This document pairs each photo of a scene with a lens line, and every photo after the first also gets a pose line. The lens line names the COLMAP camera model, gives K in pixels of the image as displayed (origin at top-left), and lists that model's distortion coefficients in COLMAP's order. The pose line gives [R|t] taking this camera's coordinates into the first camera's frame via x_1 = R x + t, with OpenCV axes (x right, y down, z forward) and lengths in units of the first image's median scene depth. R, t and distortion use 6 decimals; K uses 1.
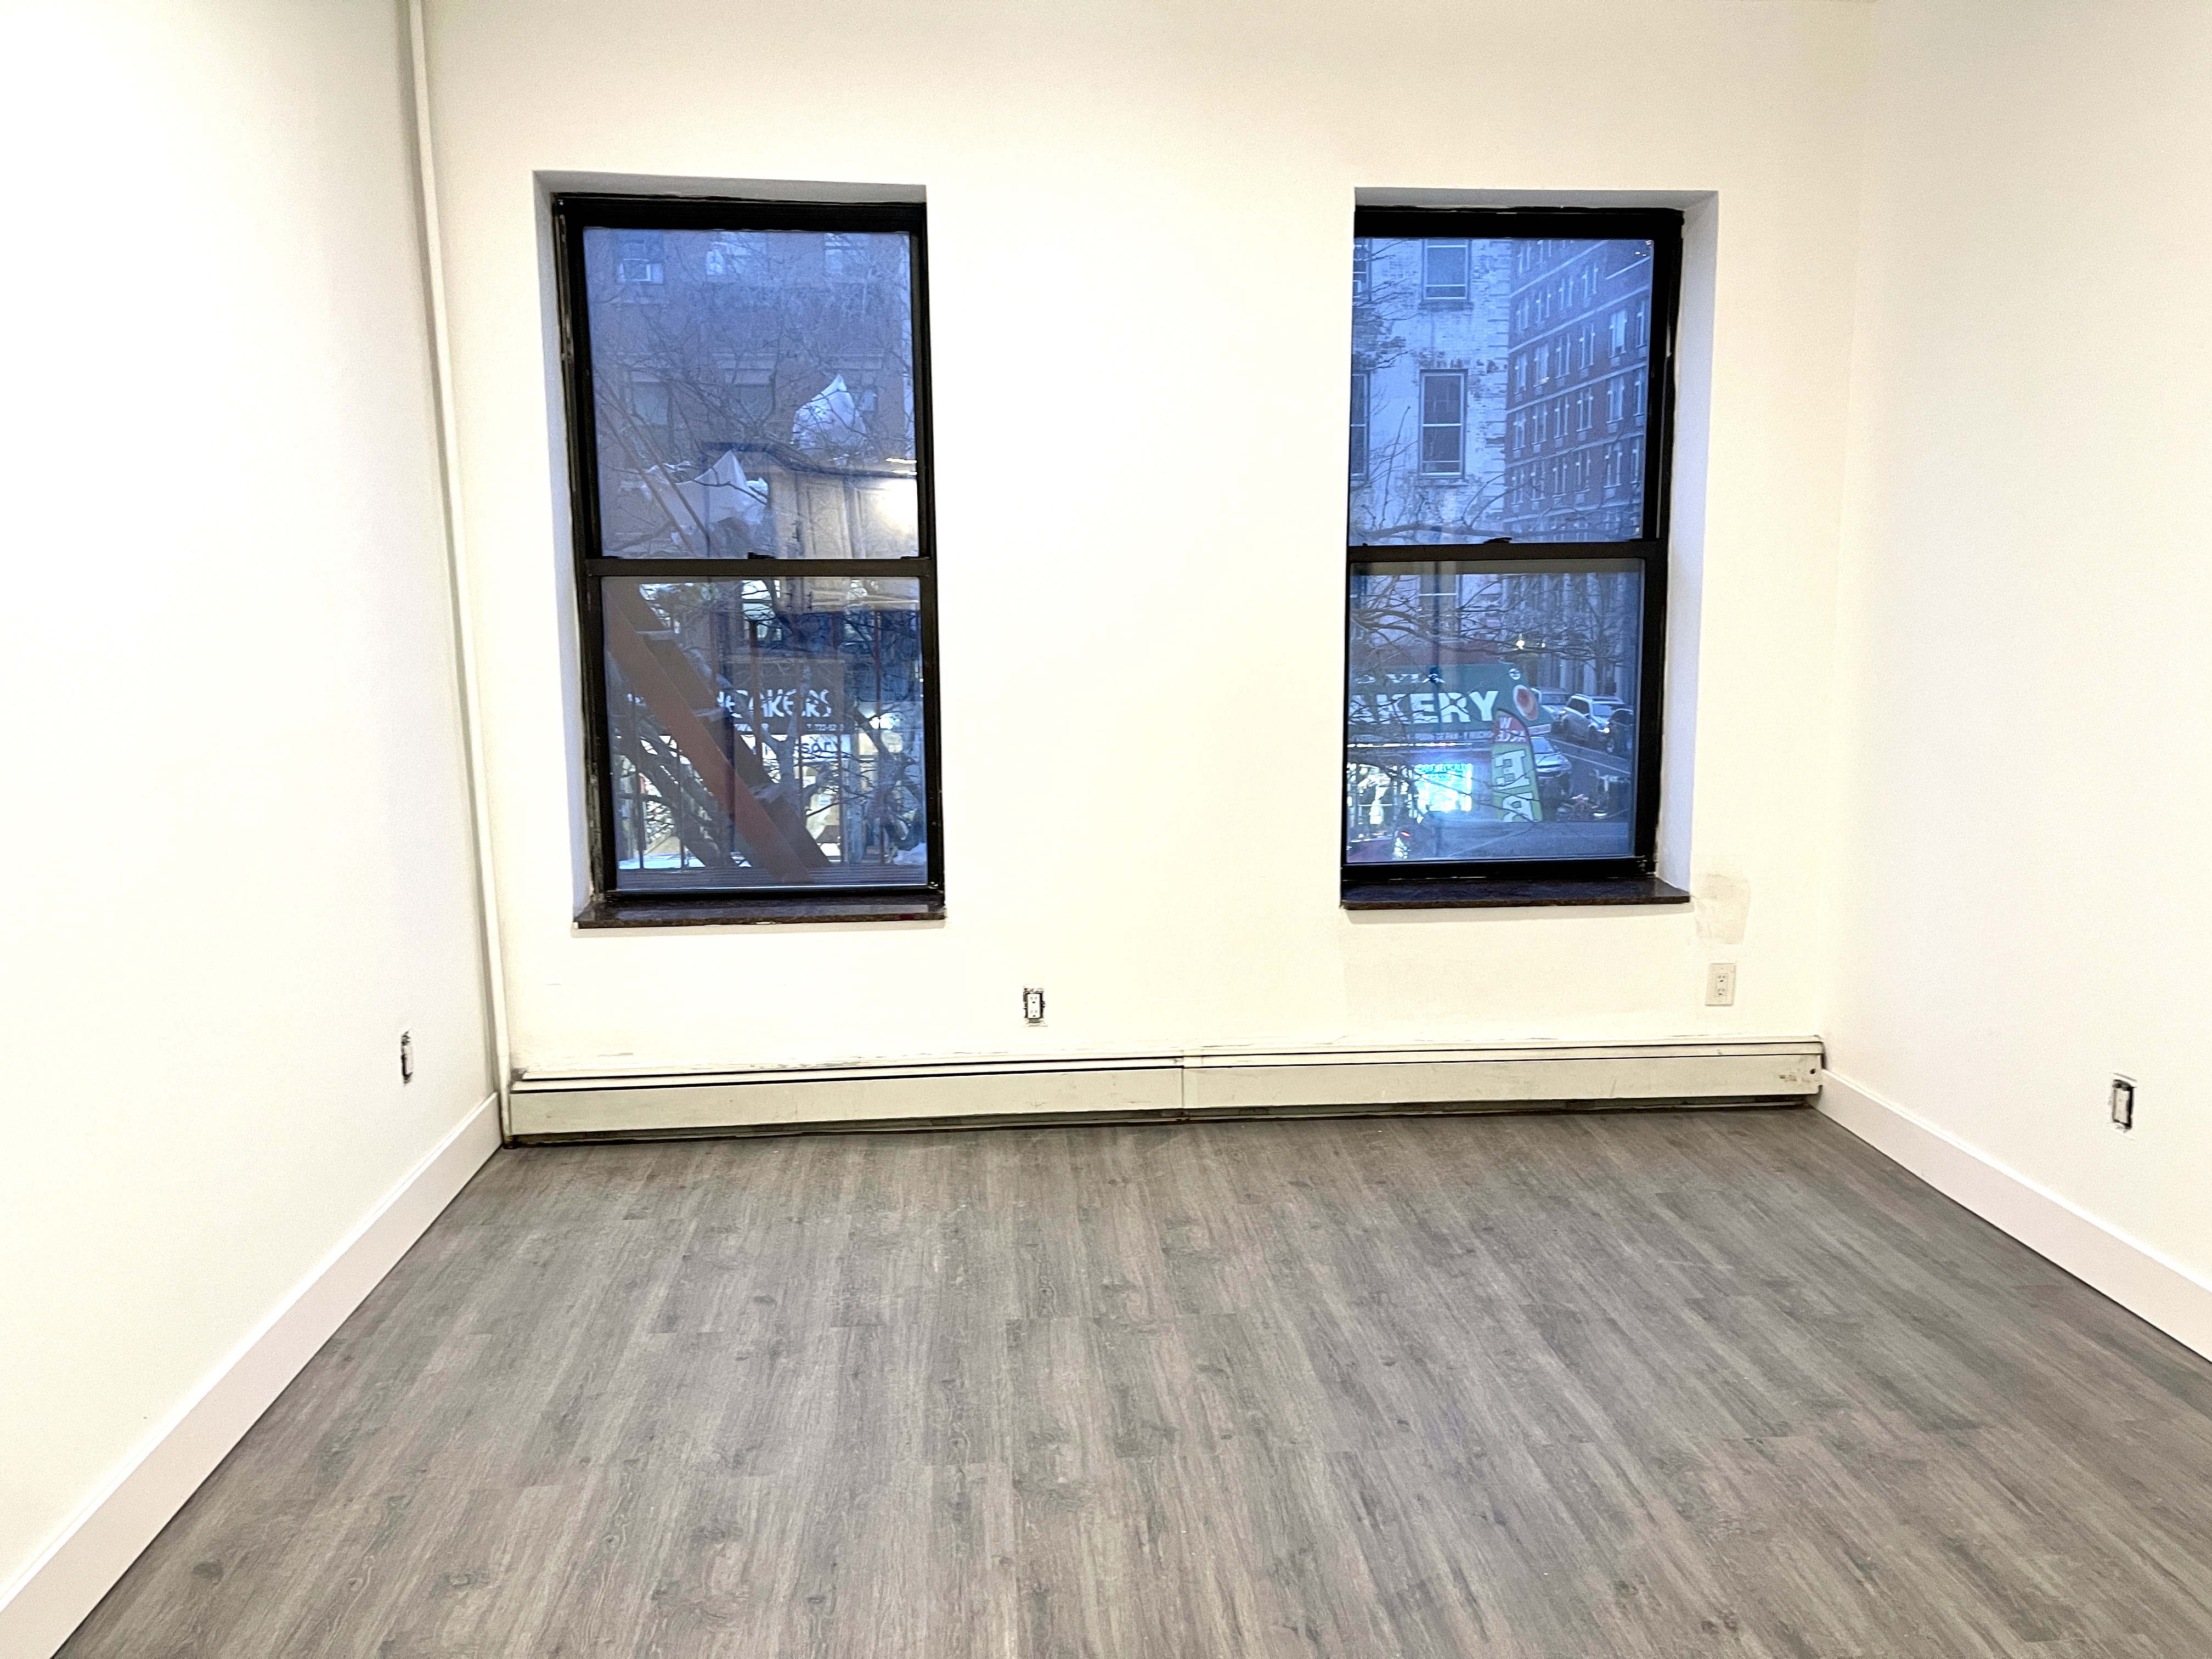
lens RADIAL K [[1666.2, 0, 1106.0], [0, 1666.2, 829.5], [0, 0, 1]] dist [0.060385, -0.061428]
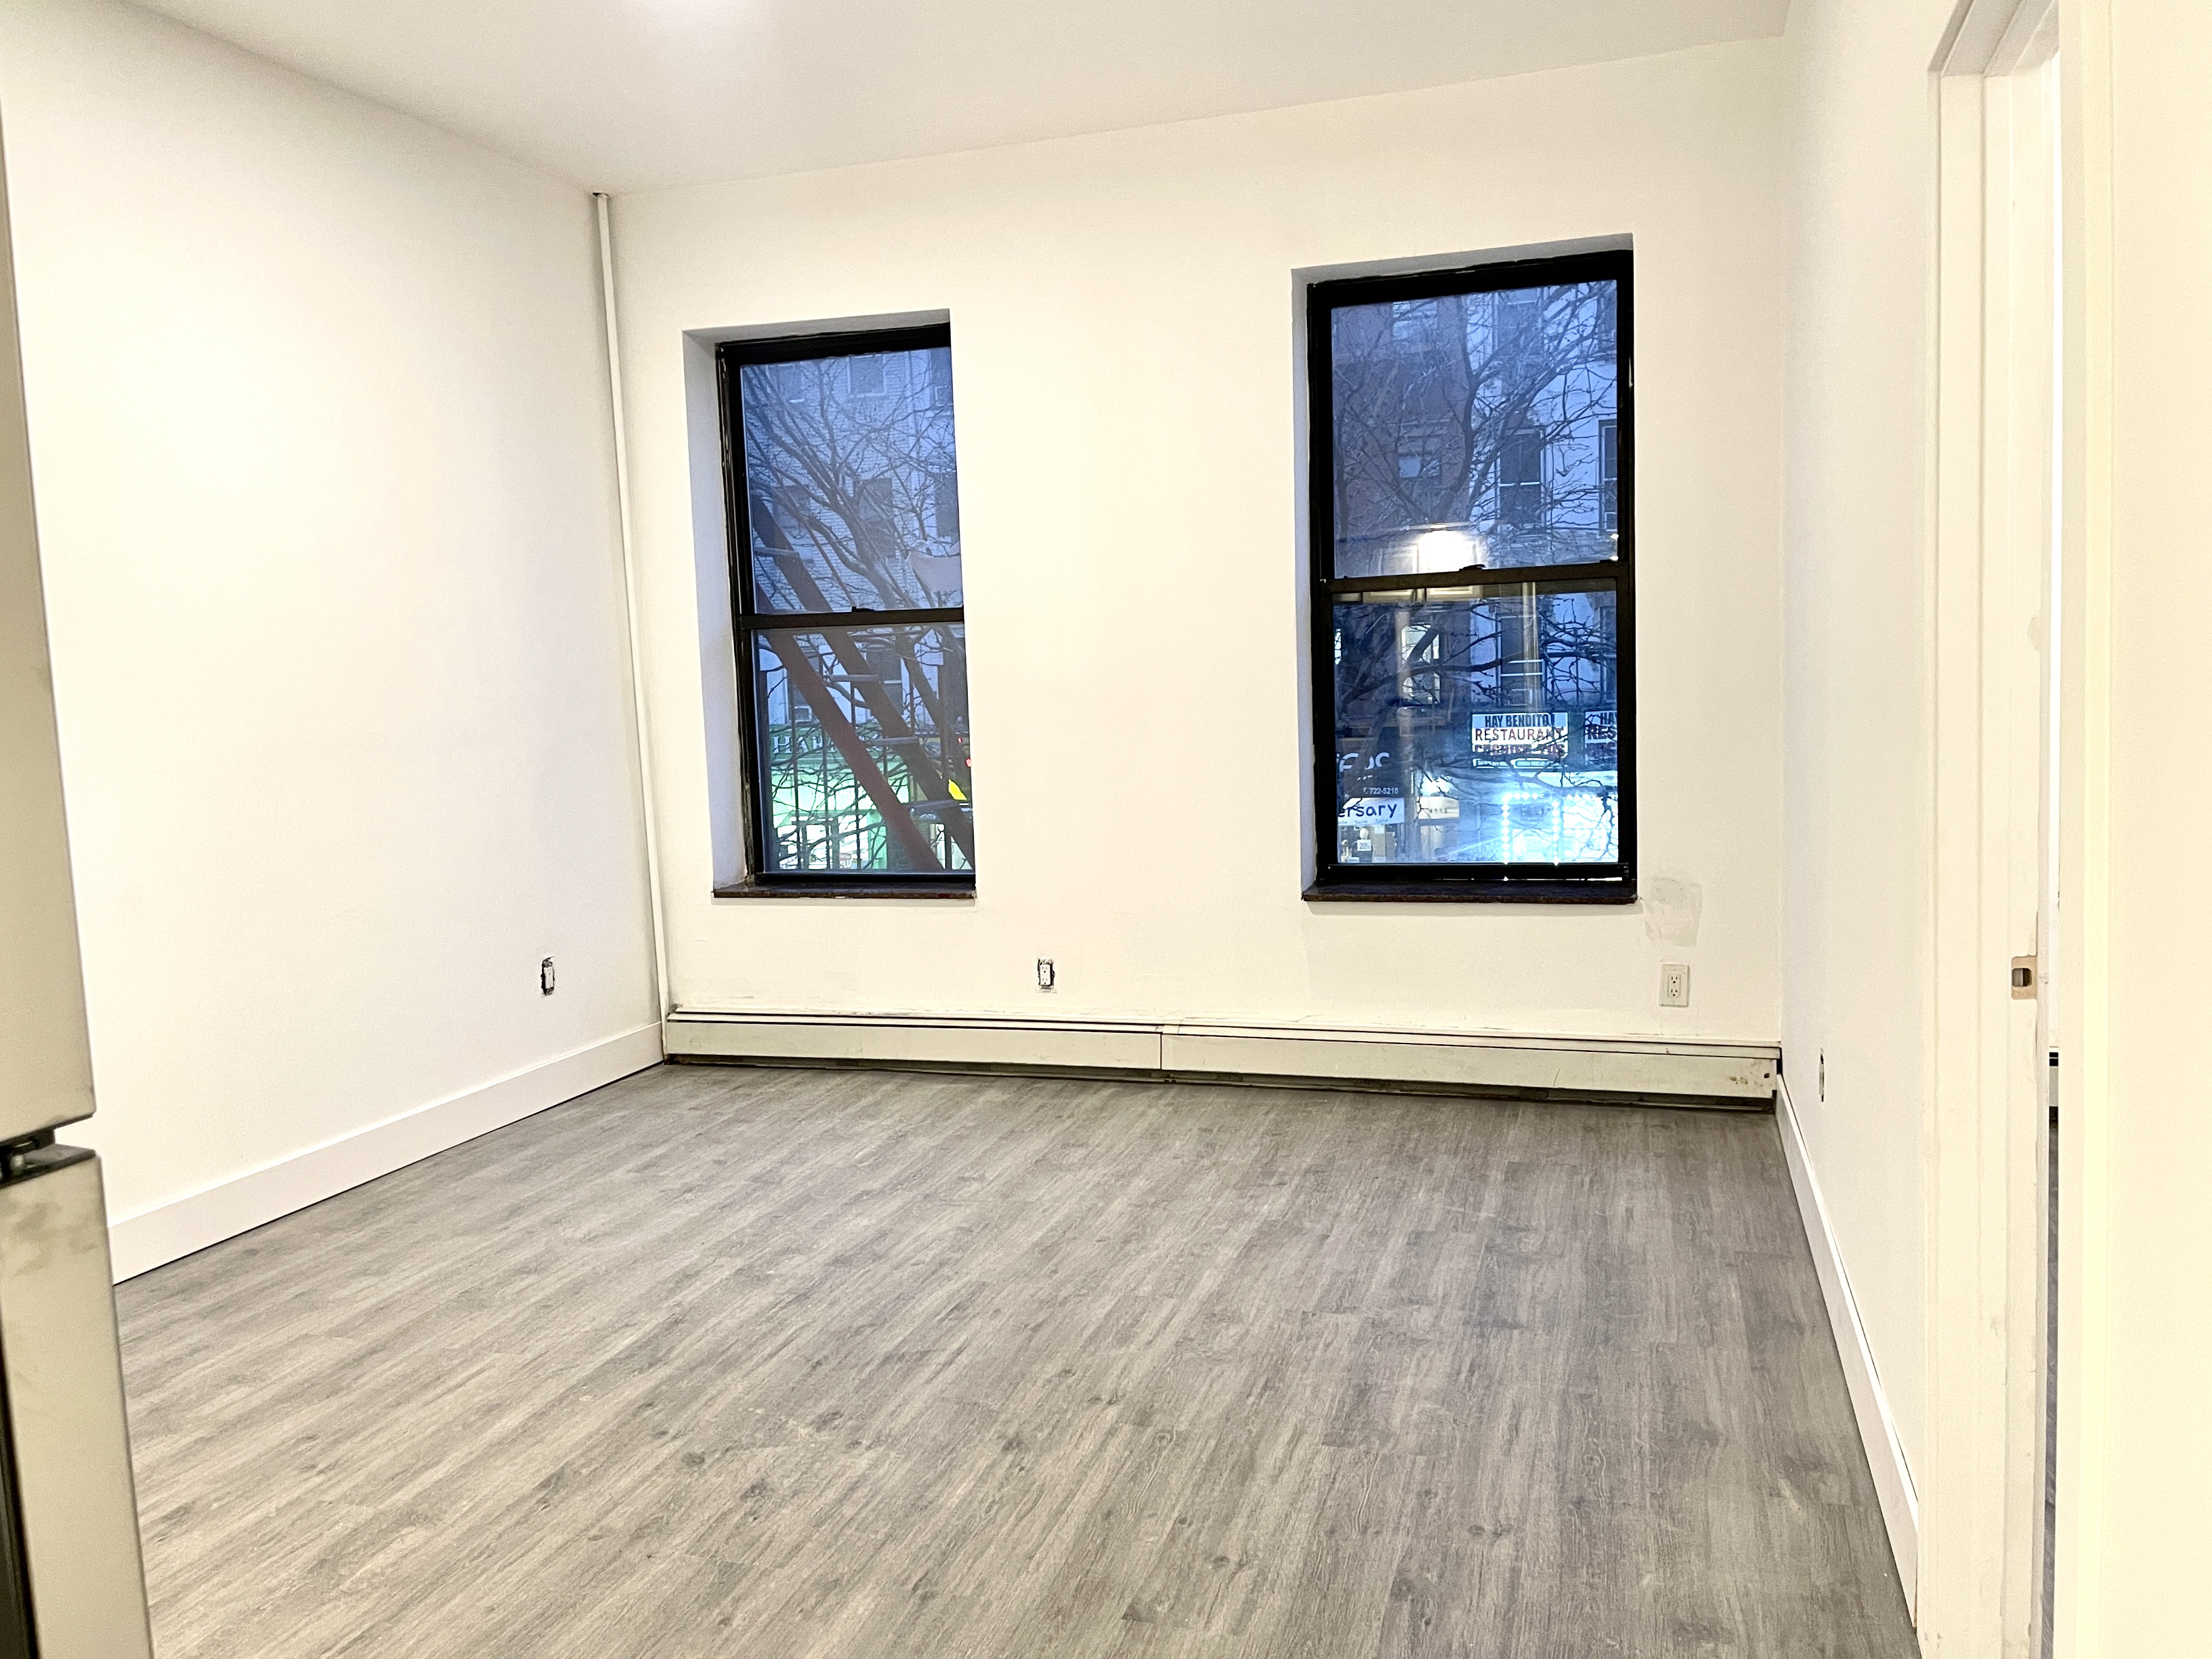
lens RADIAL K [[1715.3, 0, 1094.8], [0, 1715.3, 828.5], [0, 0, 1]] dist [0.066717, -0.059926]
pose [[0.923152, 0.009450, -0.384320, 0.548163], [-0.026722, 0.998857, -0.039627, 0.058781], [0.383506, 0.046852, 0.922349, -0.144590]]
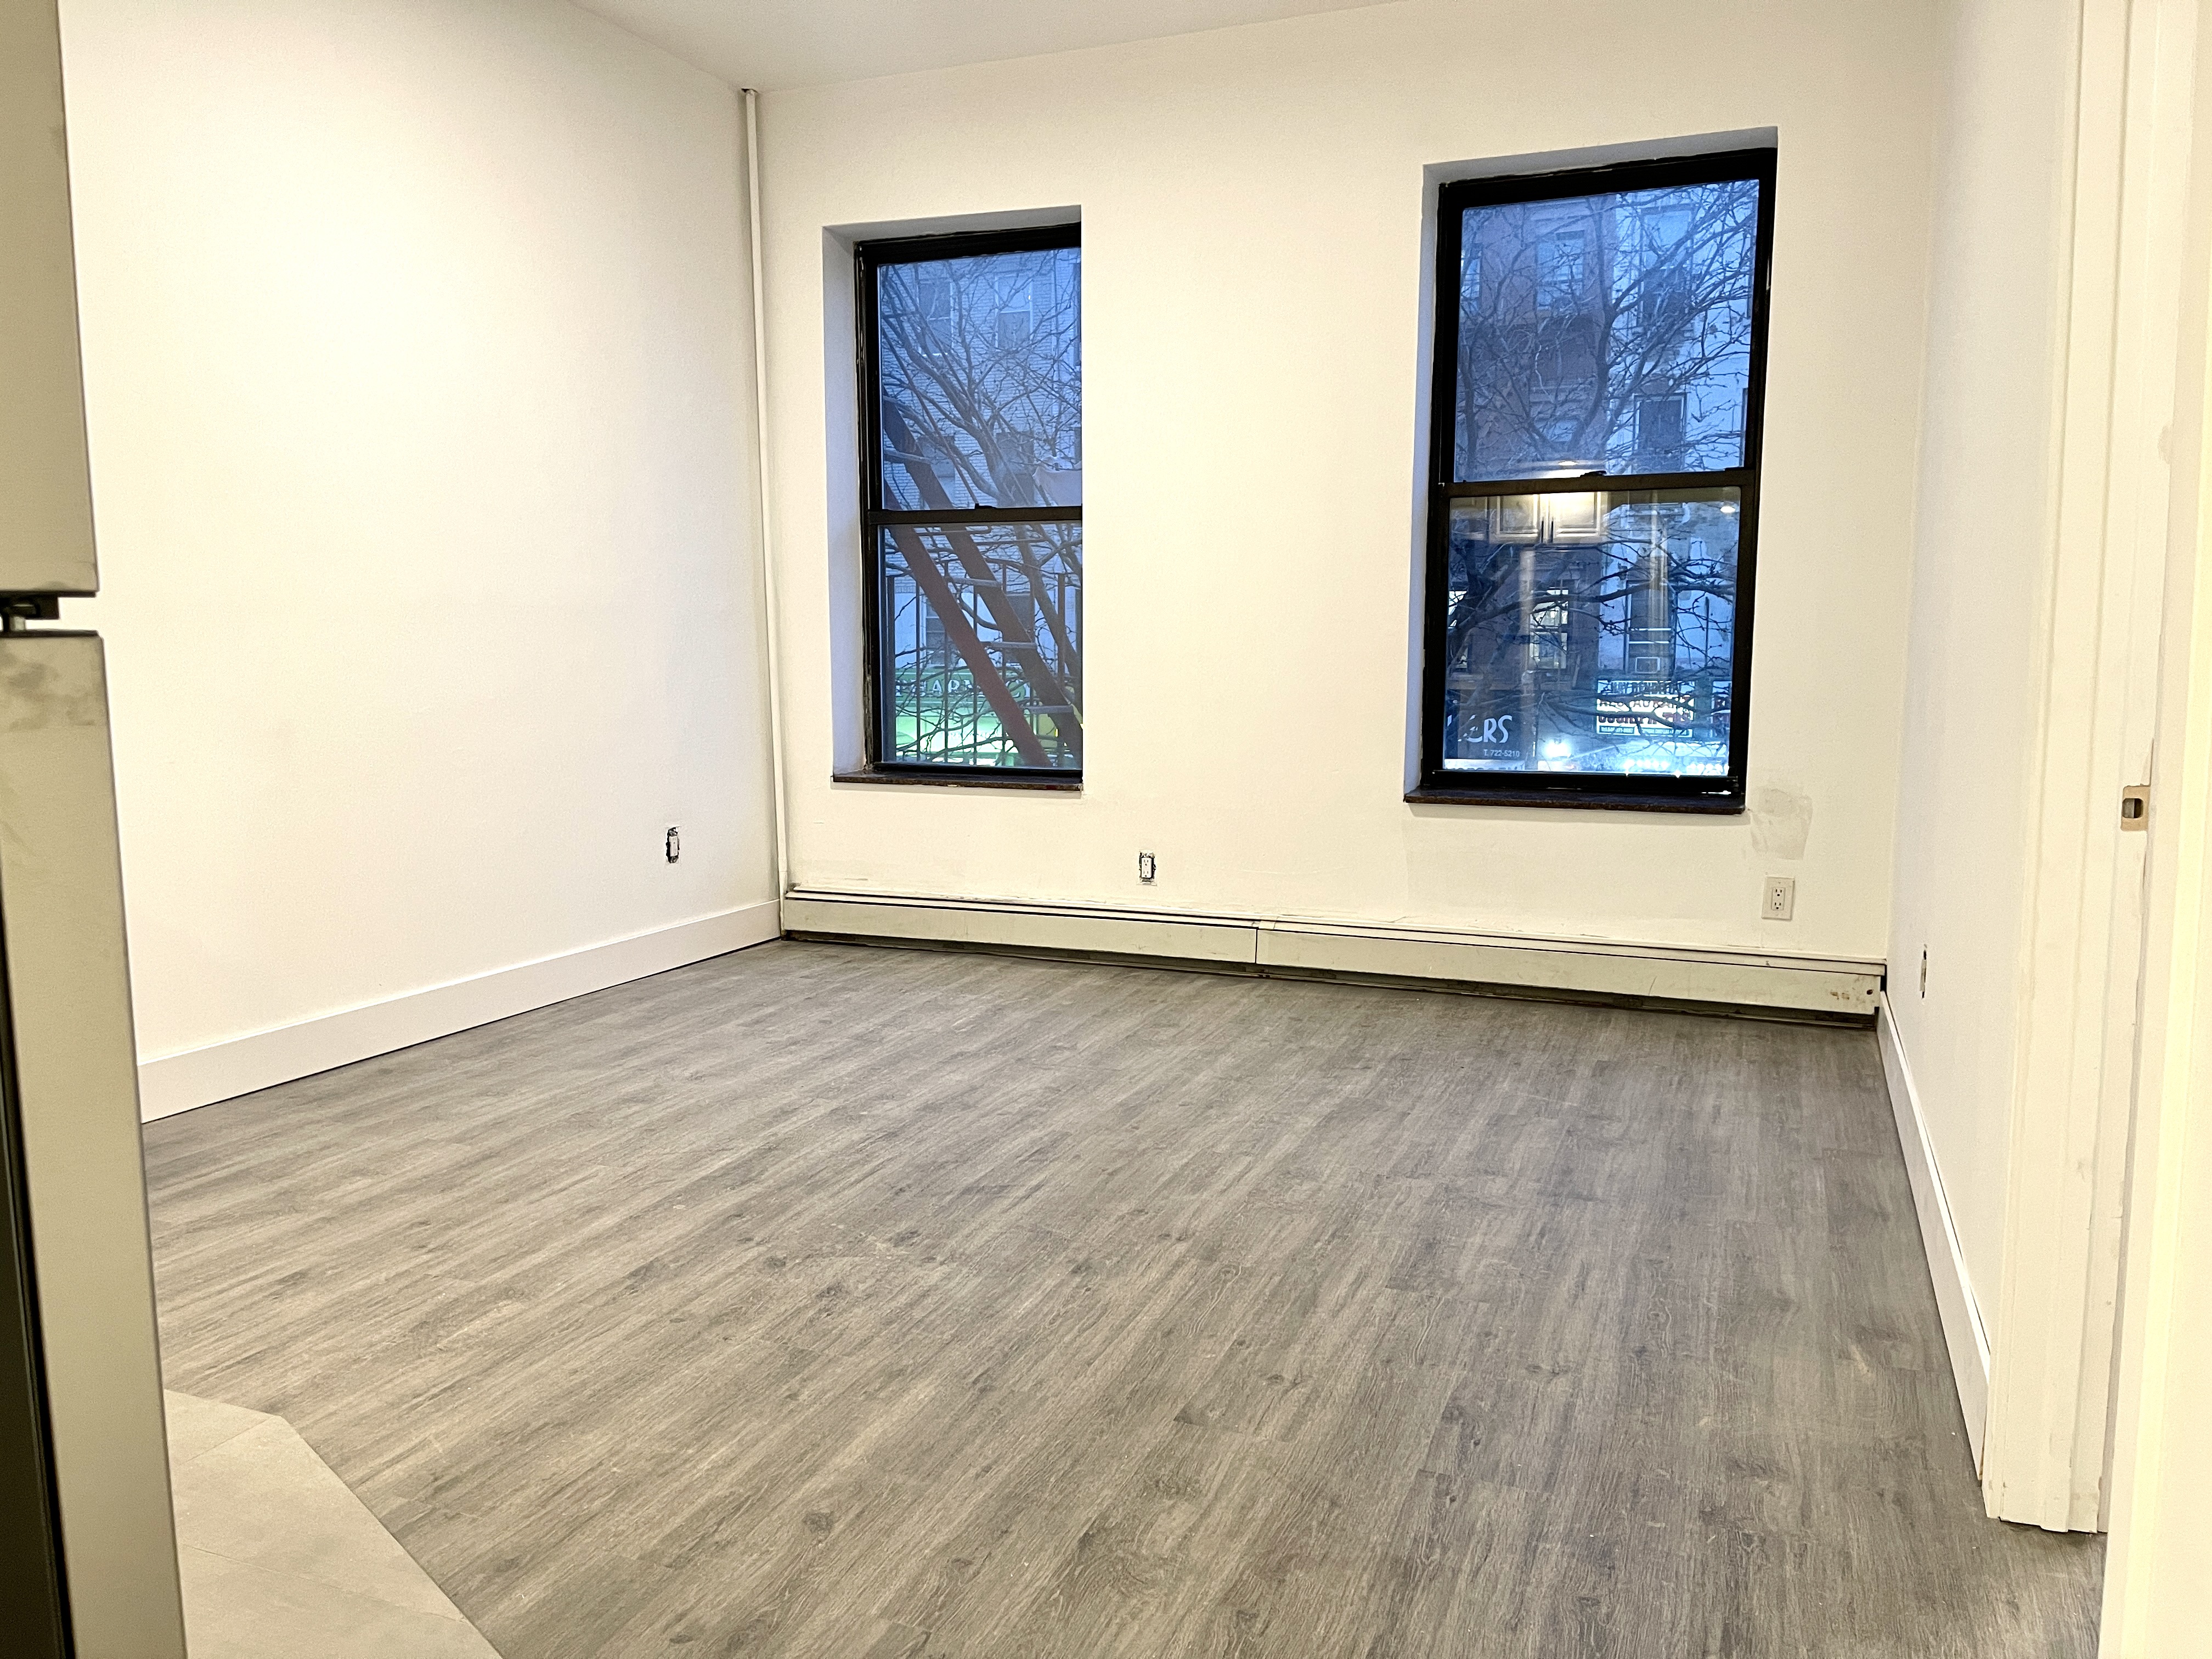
lens RADIAL K [[1660.6, 0, 1093.7], [0, 1660.6, 830.8], [0, 0, 1]] dist [0.069769, -0.065329]
pose [[0.890389, 0.059318, -0.451320, 0.558970], [-0.071705, 0.997372, -0.010377, 0.113042], [0.449518, 0.041602, 0.892302, -0.121236]]
